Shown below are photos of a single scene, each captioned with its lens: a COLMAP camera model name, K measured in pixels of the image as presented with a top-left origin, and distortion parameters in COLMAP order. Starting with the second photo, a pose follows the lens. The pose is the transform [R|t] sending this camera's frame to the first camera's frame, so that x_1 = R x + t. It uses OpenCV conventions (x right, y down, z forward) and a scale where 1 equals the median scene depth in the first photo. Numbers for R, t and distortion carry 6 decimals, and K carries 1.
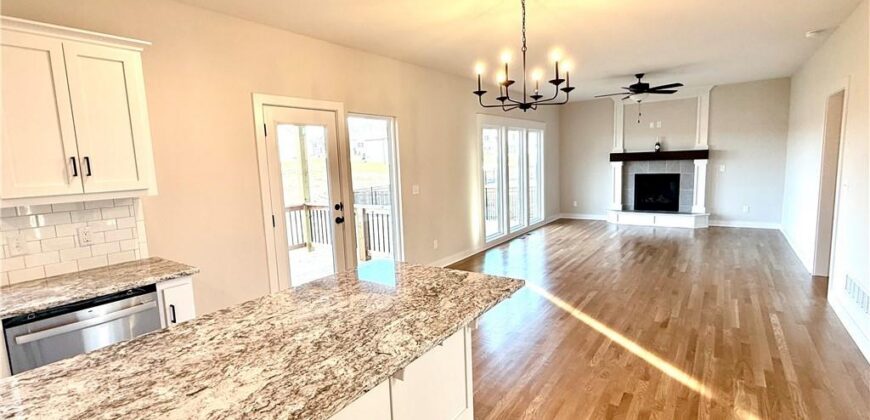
lens RADIAL K [[403.9, 0, 434.2], [0, 403.9, 211.3], [0, 0, 1]] dist [0.000690, -0.000262]
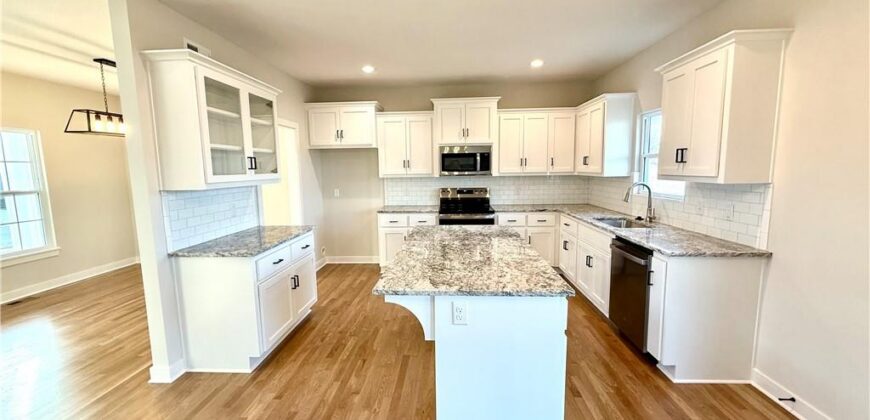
lens RADIAL K [[344.4, 0, 433.6], [0, 344.4, 209.2], [0, 0, 1]] dist [0.000203, 0.000042]
pose [[-0.845386, 0.115063, -0.521615, 0.160592], [-0.018542, 0.969614, 0.243938, -0.071136], [0.533834, 0.215894, -0.817564, 0.539054]]
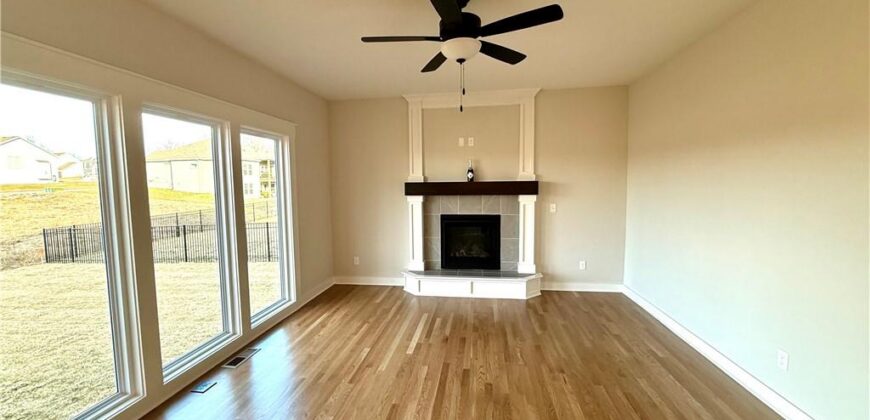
lens RADIAL K [[344.4, 0, 431.2], [0, 344.4, 208.4], [0, 0, 1]] dist [0.000203, 0.000042]
pose [[0.884672, -0.002791, 0.466206, 0.308633], [0.036510, 0.997326, -0.063310, -0.094255], [-0.464783, 0.073030, 0.882408, 0.712012]]
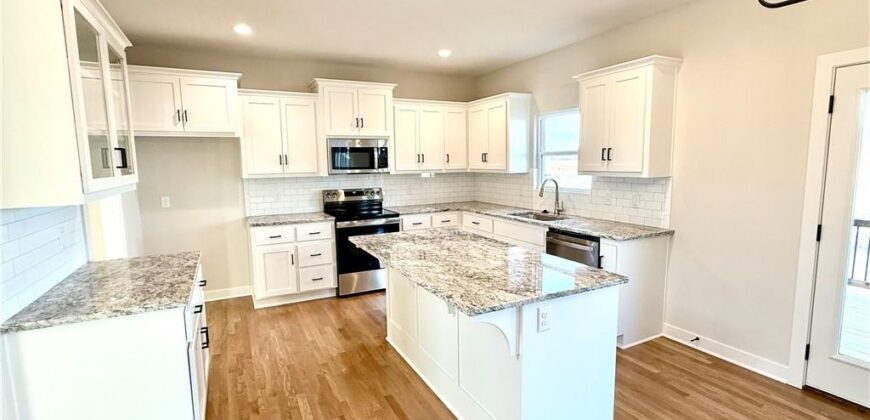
lens RADIAL K [[403.9, 0, 433.5], [0, 403.9, 209.2], [0, 0, 1]] dist [0.000690, -0.000262]
pose [[-0.462604, 0.150704, -0.873662, 0.297678], [-0.078612, 0.974592, 0.209739, -0.062735], [0.883073, 0.165707, -0.439003, 0.395331]]
